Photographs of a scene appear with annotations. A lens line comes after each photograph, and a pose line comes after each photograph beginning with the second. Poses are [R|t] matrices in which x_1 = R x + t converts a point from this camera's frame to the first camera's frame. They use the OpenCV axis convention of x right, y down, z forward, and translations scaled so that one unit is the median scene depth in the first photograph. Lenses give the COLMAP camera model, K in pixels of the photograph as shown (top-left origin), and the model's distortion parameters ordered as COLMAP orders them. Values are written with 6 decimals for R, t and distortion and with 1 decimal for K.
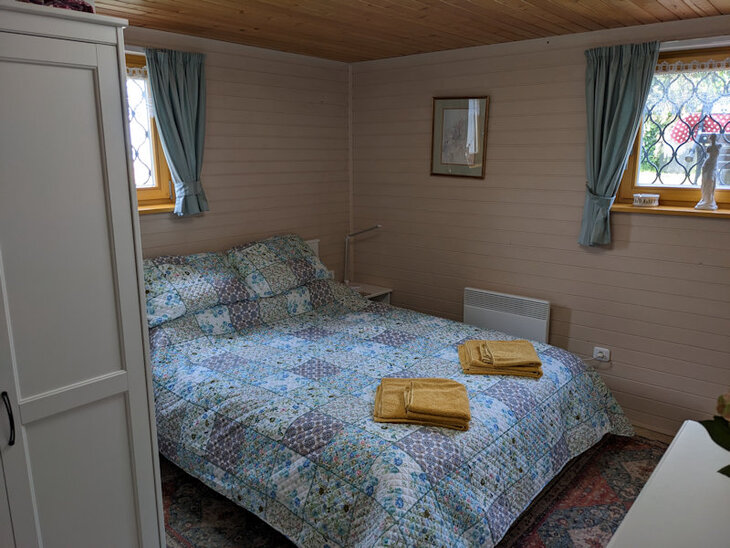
lens RADIAL K [[576.7, 0, 365.6], [0, 576.7, 278.6], [0, 0, 1]] dist [0.030384, -0.033075]
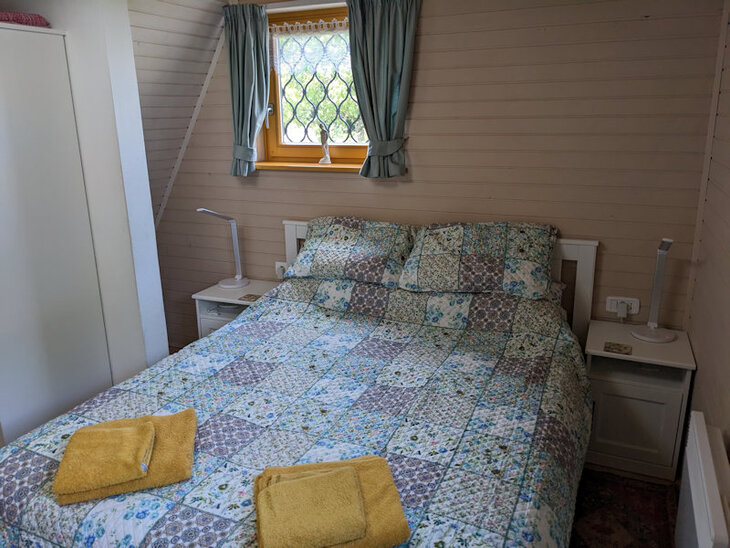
lens RADIAL K [[576.7, 0, 365.5], [0, 576.7, 267.9], [0, 0, 1]] dist [0.030384, -0.033075]
pose [[0.272215, 0.248986, -0.929465, 0.592077], [-0.188632, 0.961008, 0.202191, -0.159778], [0.943566, 0.120287, 0.308568, 0.744243]]
